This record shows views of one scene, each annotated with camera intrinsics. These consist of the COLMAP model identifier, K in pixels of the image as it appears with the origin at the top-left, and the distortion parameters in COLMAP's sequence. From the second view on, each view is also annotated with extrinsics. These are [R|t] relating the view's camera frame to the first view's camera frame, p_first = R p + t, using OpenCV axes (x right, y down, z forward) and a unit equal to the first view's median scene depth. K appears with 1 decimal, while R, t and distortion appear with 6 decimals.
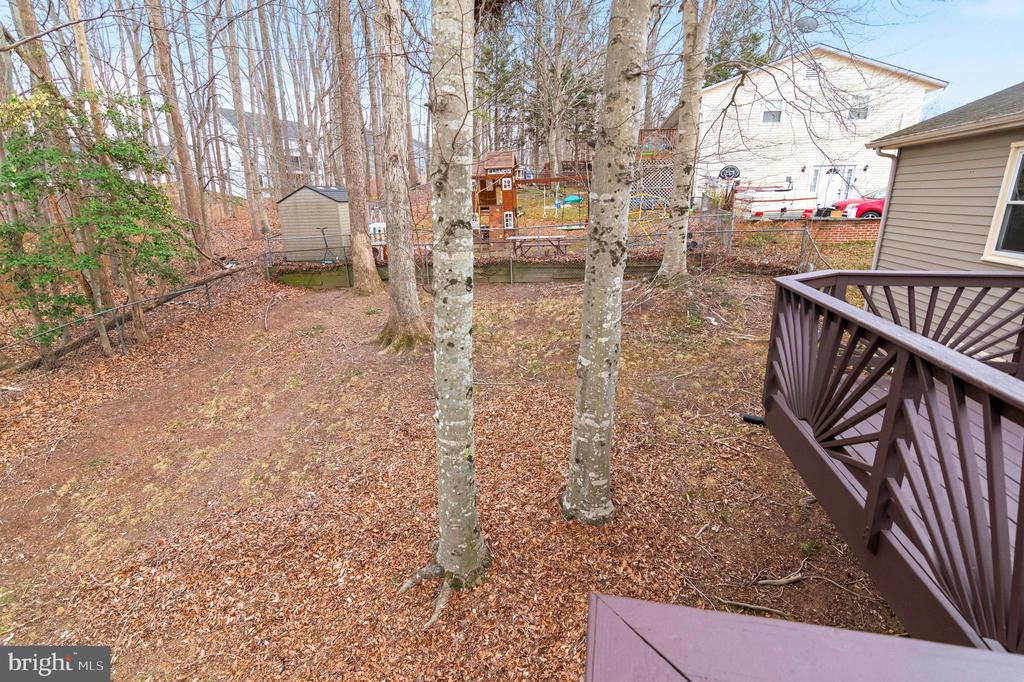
lens RADIAL K [[506.1, 0, 517.9], [0, 506.1, 347.4], [0, 0, 1]] dist [0.003428, 0.001067]
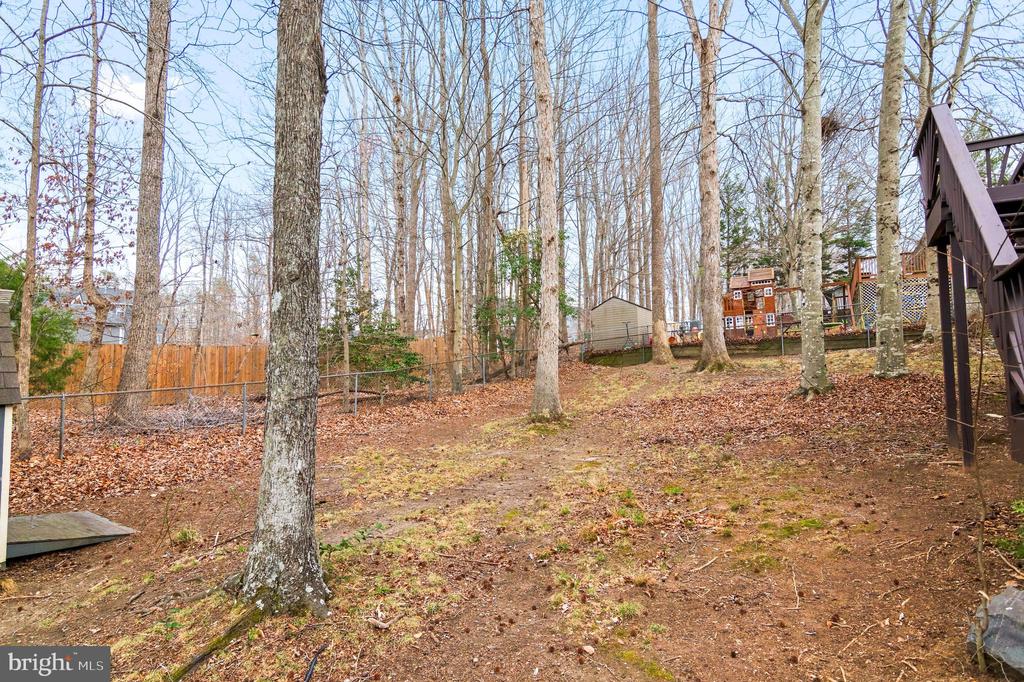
lens RADIAL K [[556.4, 0, 512.0], [0, 556.4, 341.0], [0, 0, 1]] dist [-0.000275, 0.000311]
pose [[0.934328, -0.025518, -0.355501, -0.402143], [-0.103843, 0.934670, -0.340012, 1.016745], [0.340953, 0.354598, 0.870638, -1.149257]]
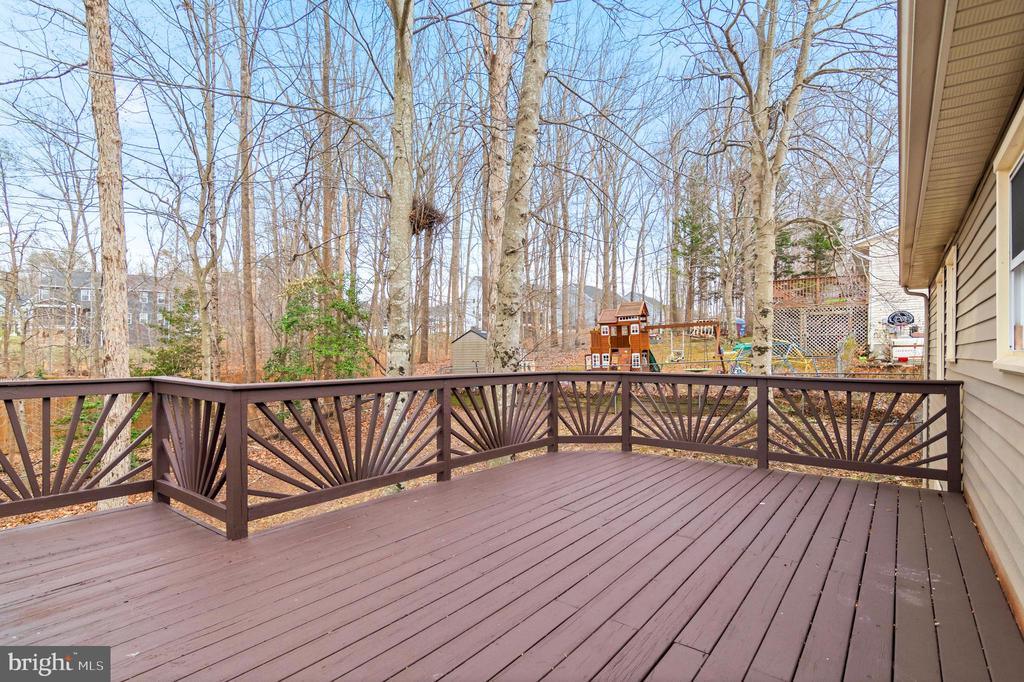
lens RADIAL K [[522.2, 0, 512.0], [0, 522.2, 341.0], [0, 0, 1]] dist [-0.003349, -0.000585]
pose [[0.896213, 0.008791, -0.443536, 0.790151], [-0.141096, 0.953535, -0.266201, 0.150854], [0.420587, 0.301154, 0.855811, -0.291485]]
